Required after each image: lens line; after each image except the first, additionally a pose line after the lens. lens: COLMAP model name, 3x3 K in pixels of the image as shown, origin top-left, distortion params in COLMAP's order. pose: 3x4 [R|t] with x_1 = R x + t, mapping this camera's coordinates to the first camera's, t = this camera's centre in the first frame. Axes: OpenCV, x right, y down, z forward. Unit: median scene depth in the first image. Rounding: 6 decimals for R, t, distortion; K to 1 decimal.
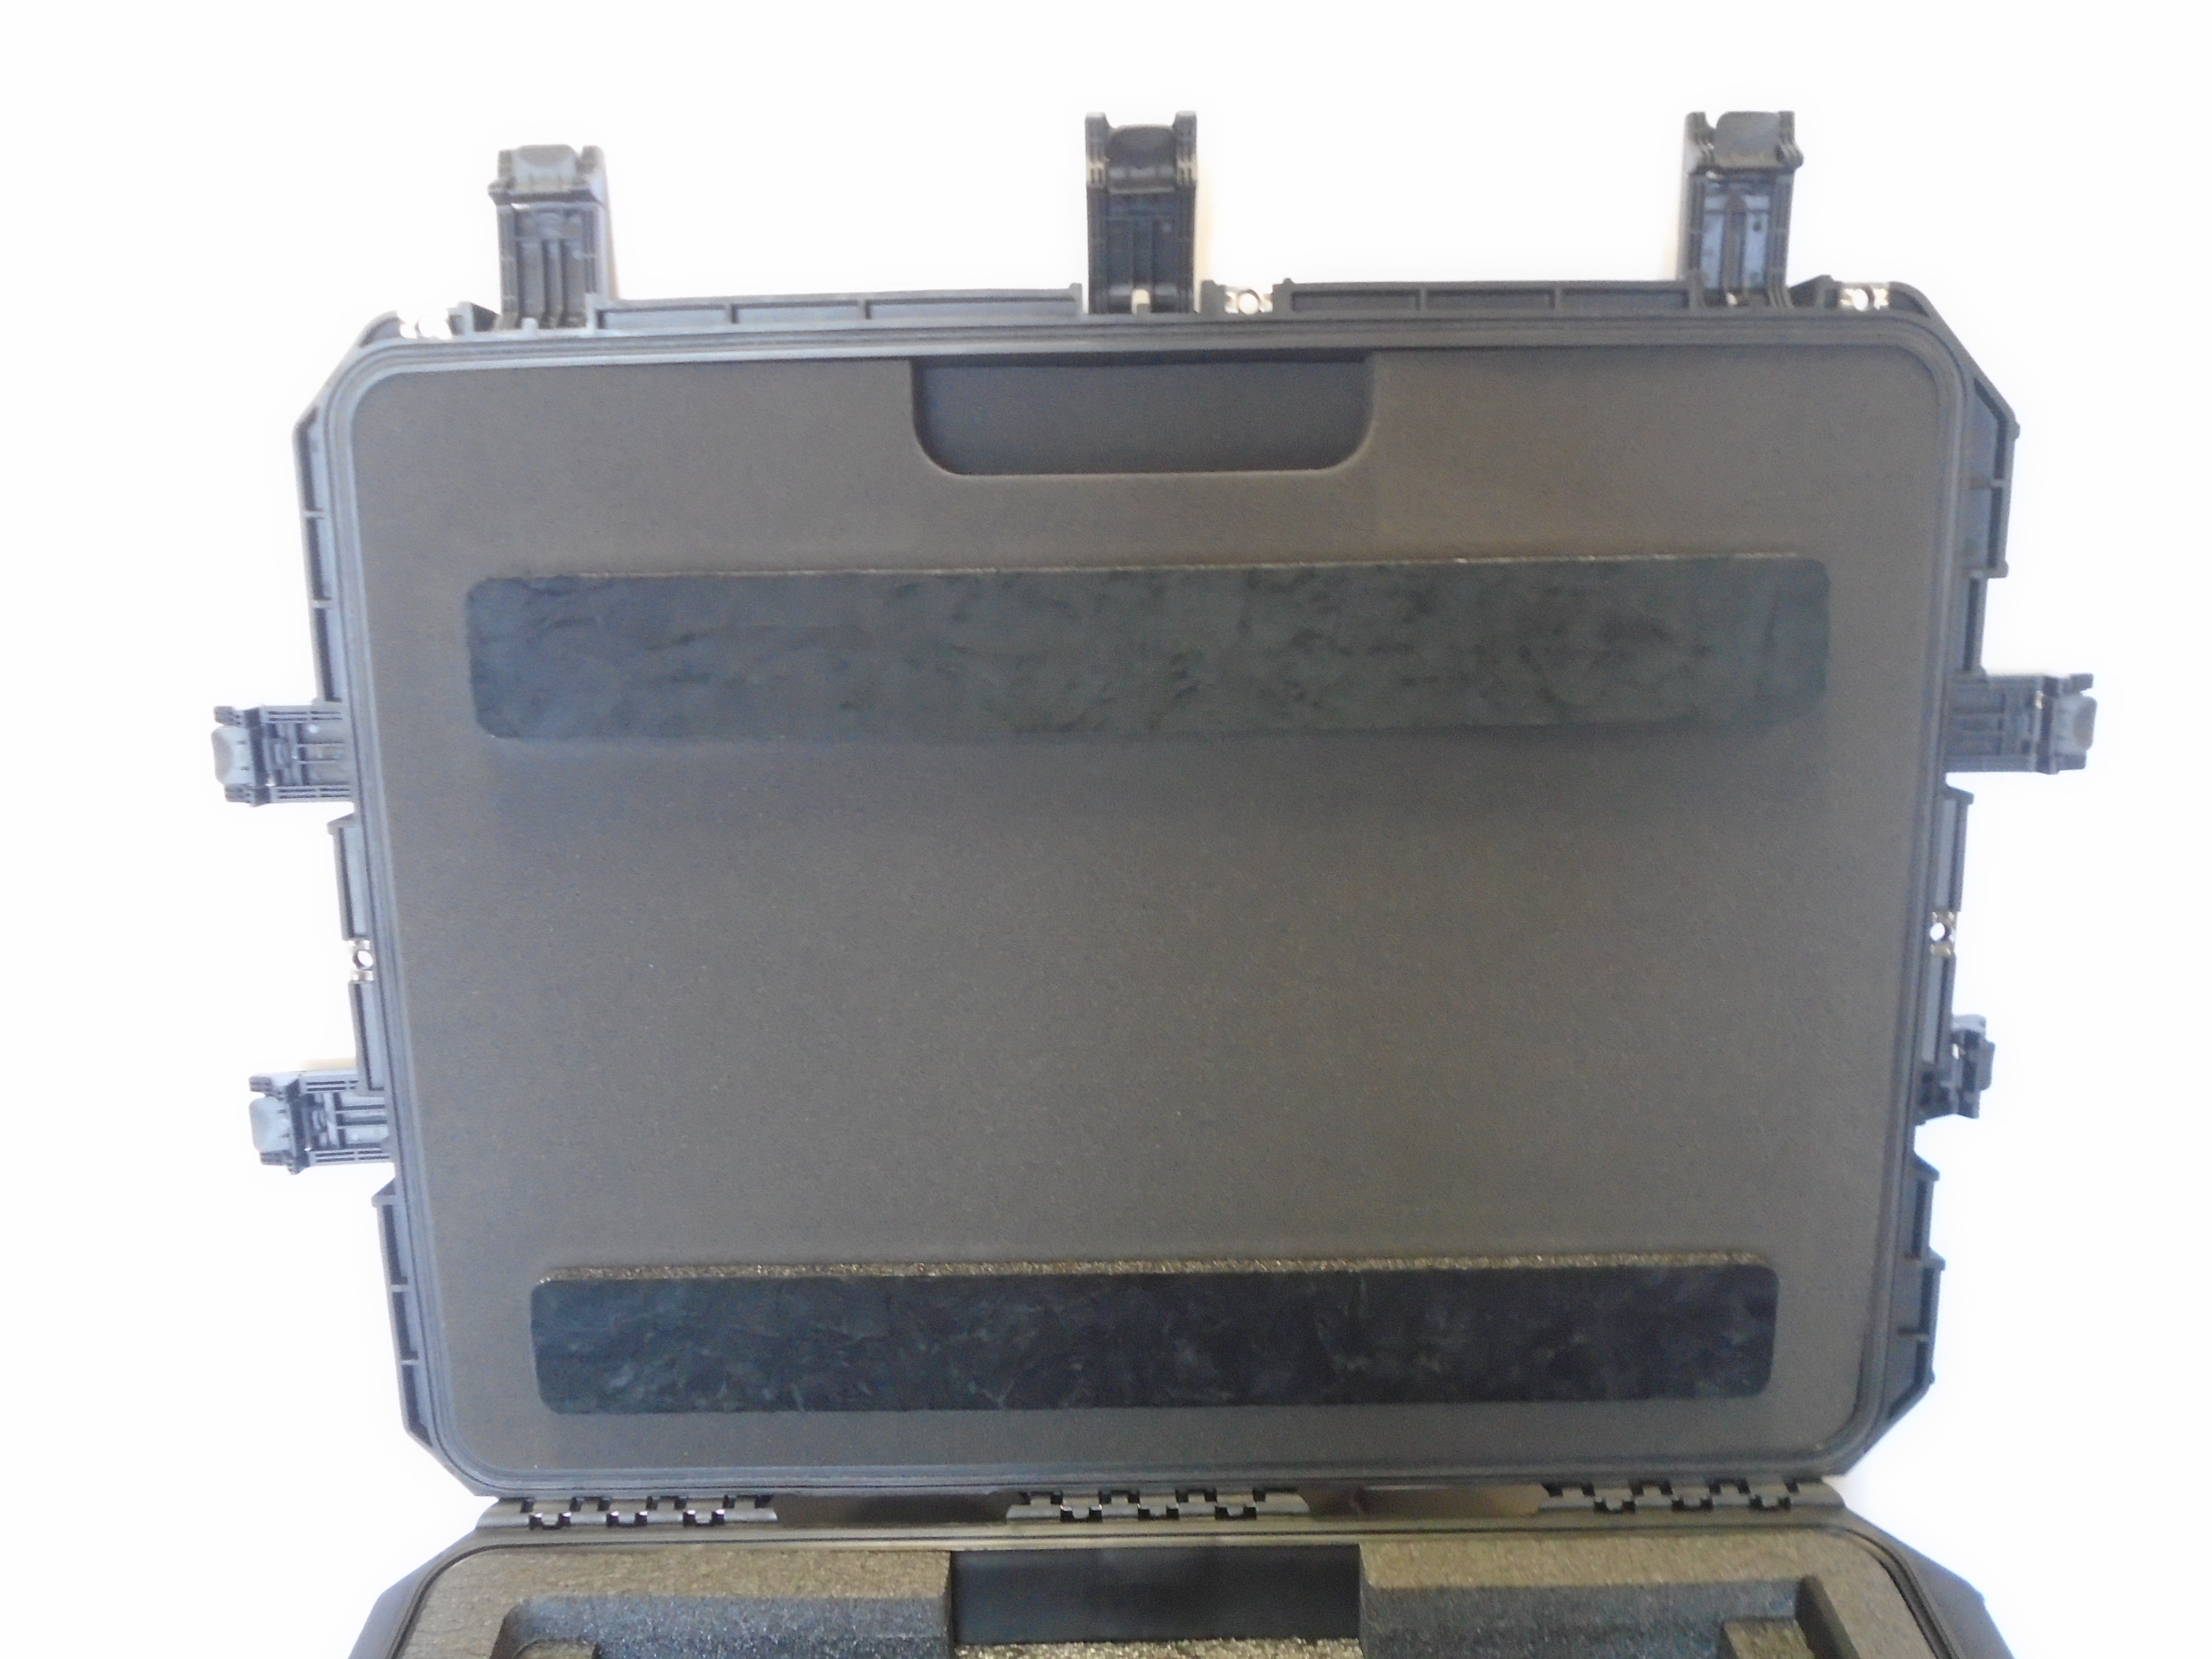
lens RADIAL K [[1704.7, 0, 1089.2], [0, 1704.7, 825.9], [0, 0, 1]] dist [-0.005392, -0.005993]
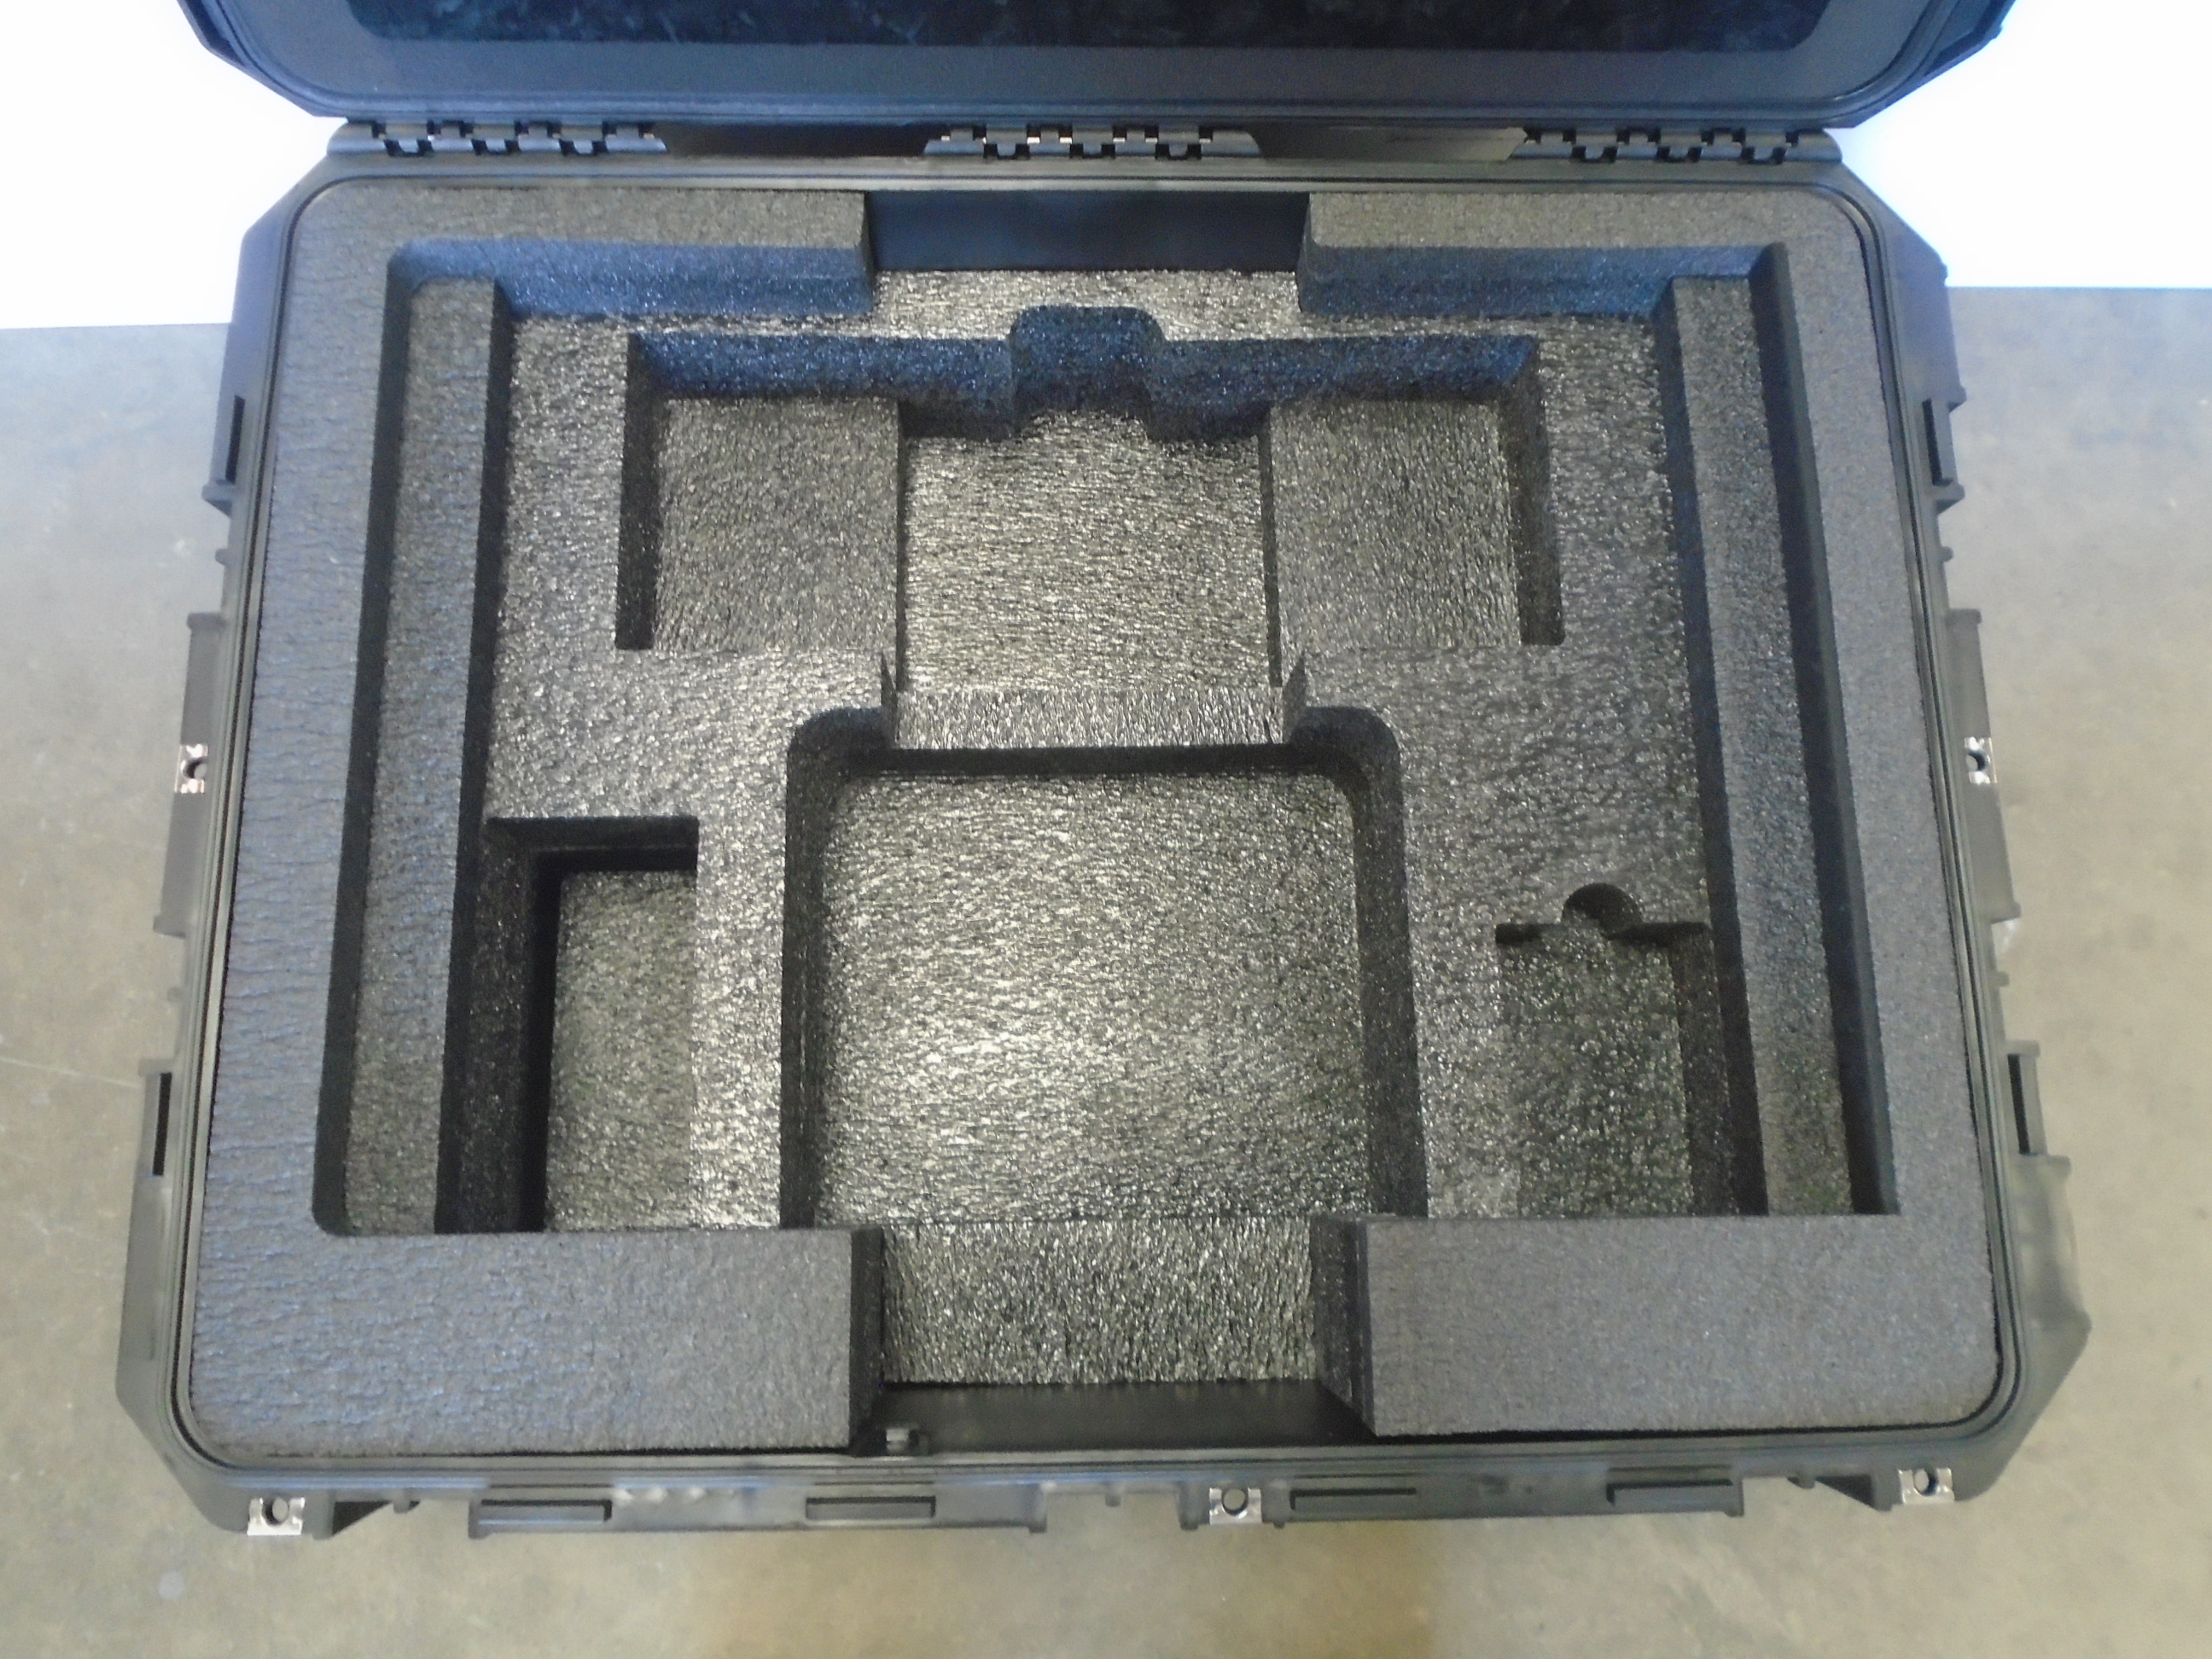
lens RADIAL K [[1704.7, 0, 1089.2], [0, 1704.7, 825.9], [0, 0, 1]] dist [-0.005392, -0.005993]
pose [[0.998999, -0.000185, 0.044736, -0.001767], [-0.035848, 0.594917, 0.802988, -0.110805], [-0.026762, -0.803787, 0.594314, 0.182515]]
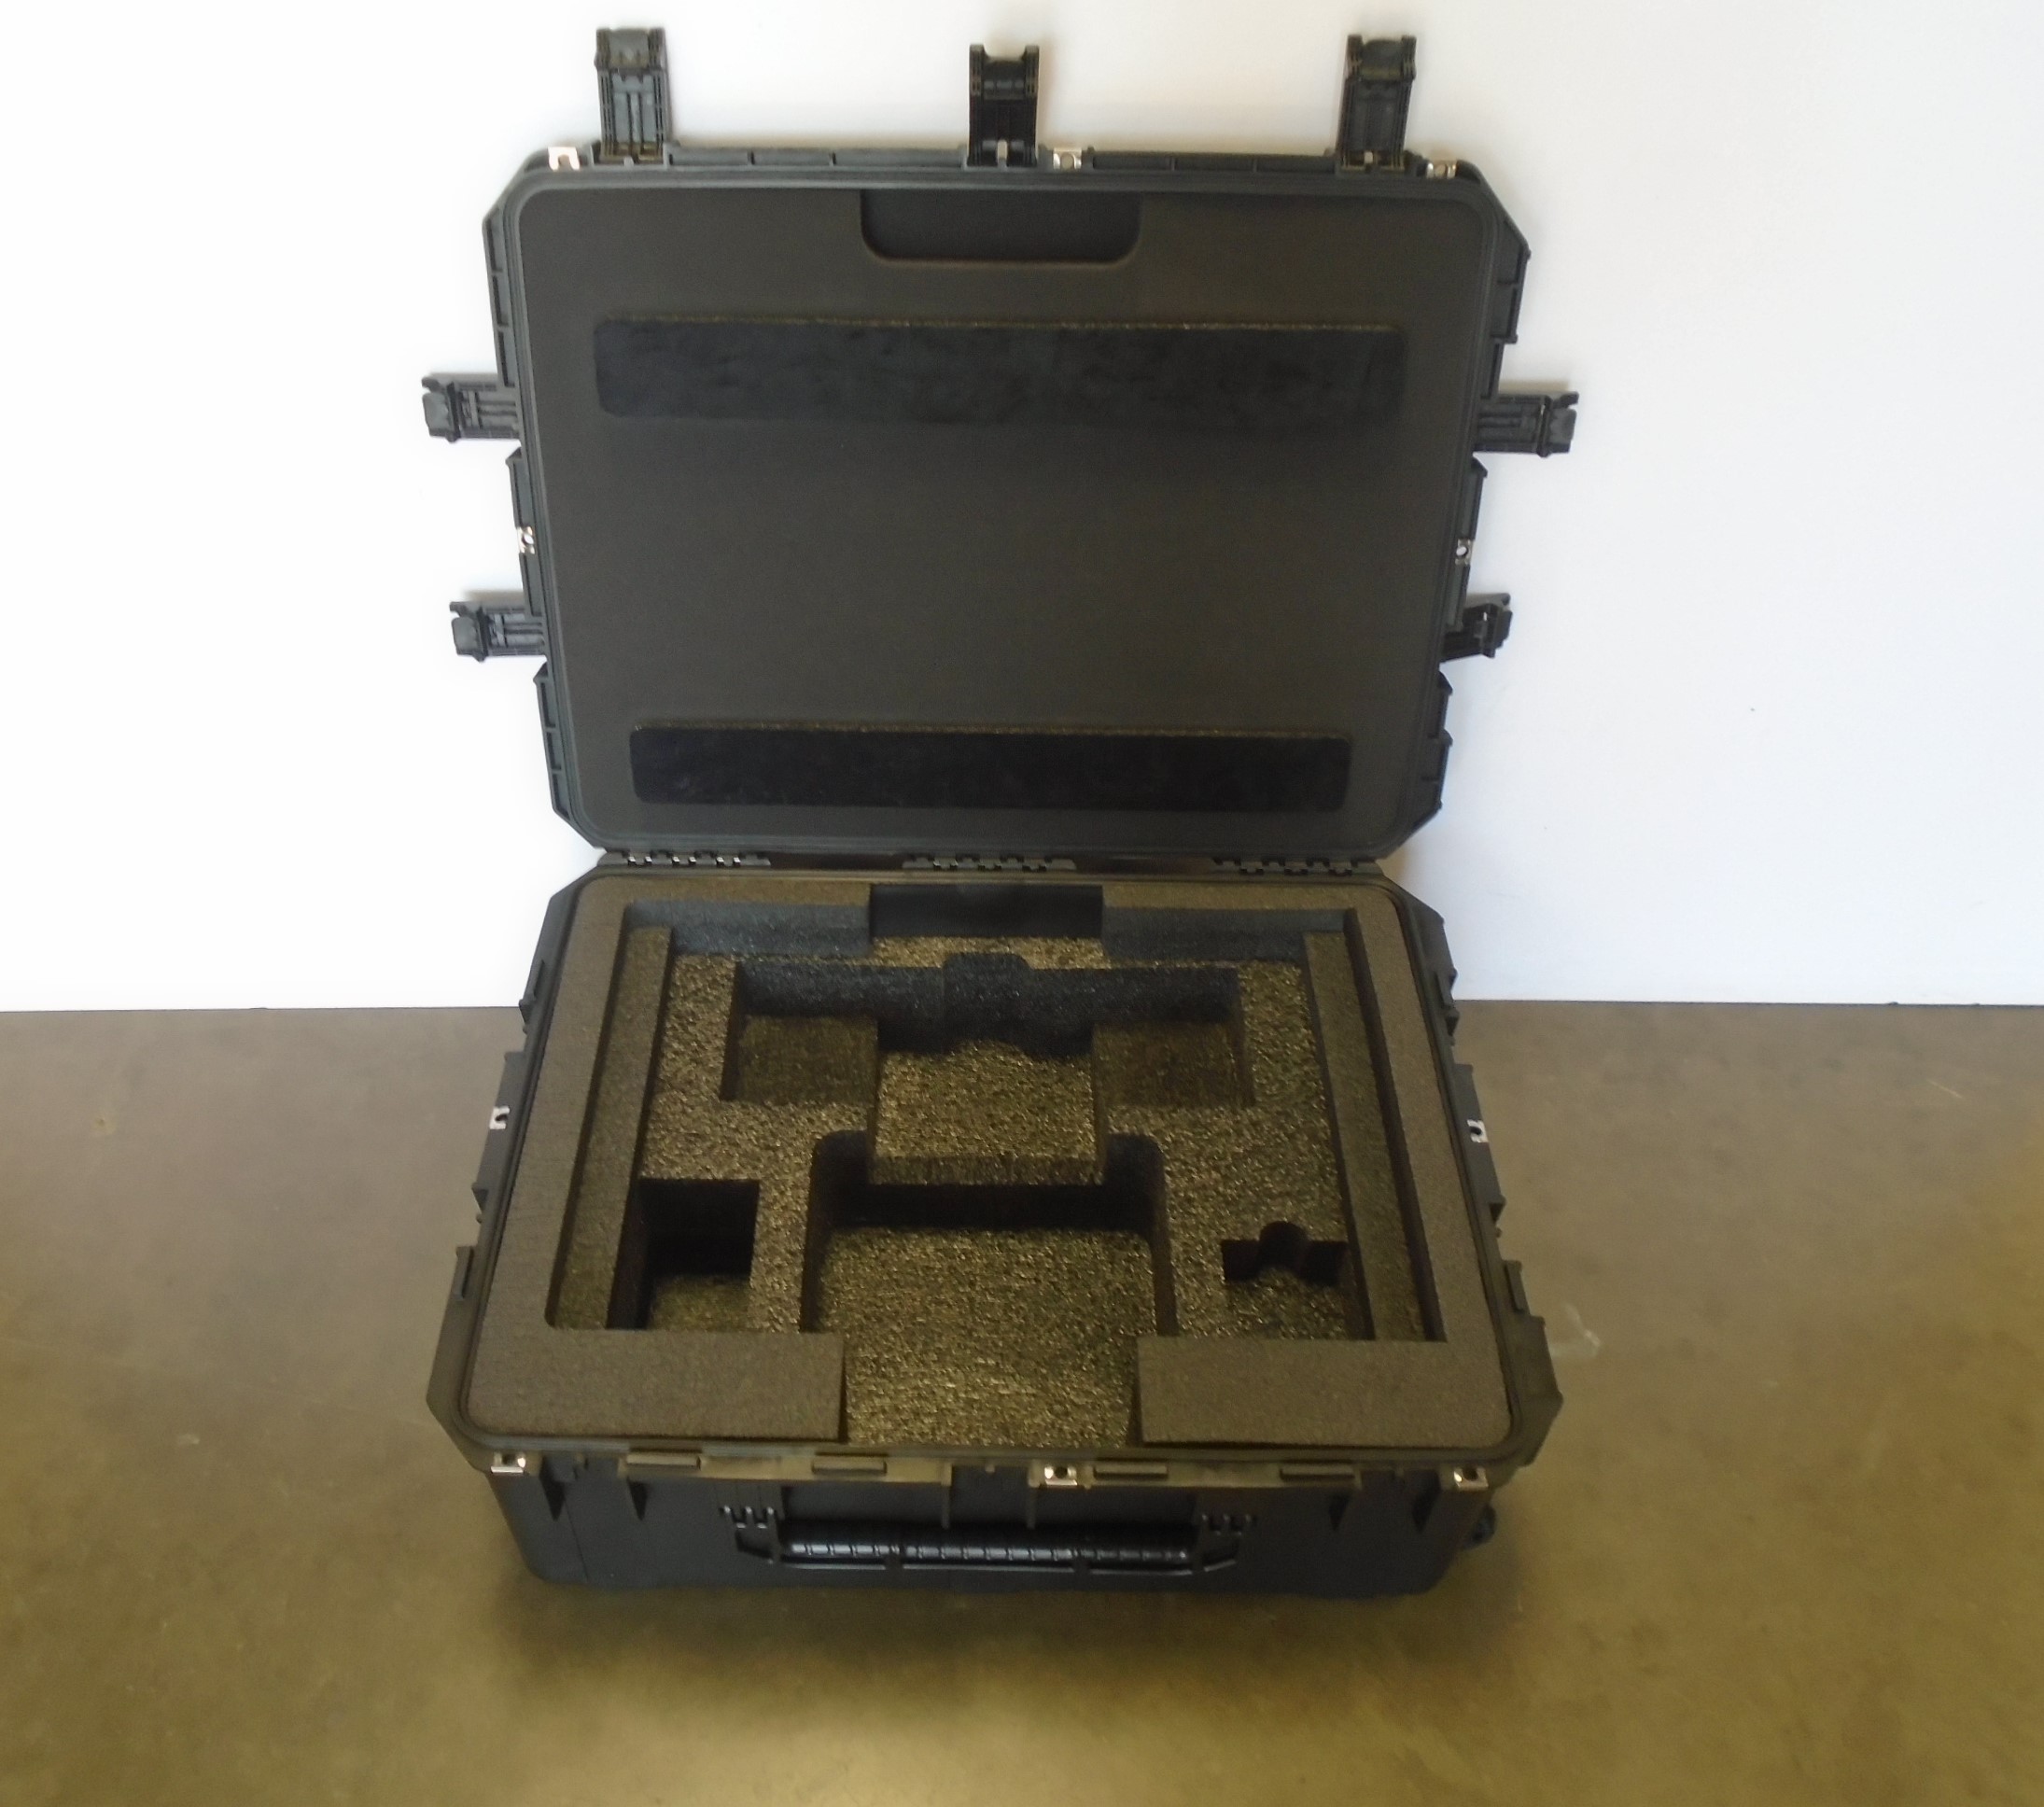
lens RADIAL K [[1883.1, 0, 960.9], [0, 1883.1, 899.7], [0, 0, 1]] dist [-0.043387, -0.002650]
pose [[0.999600, 0.027423, 0.006922, -0.001266], [-0.028153, 0.941302, 0.336390, -0.218424], [0.002709, -0.336450, 0.941697, -0.849069]]
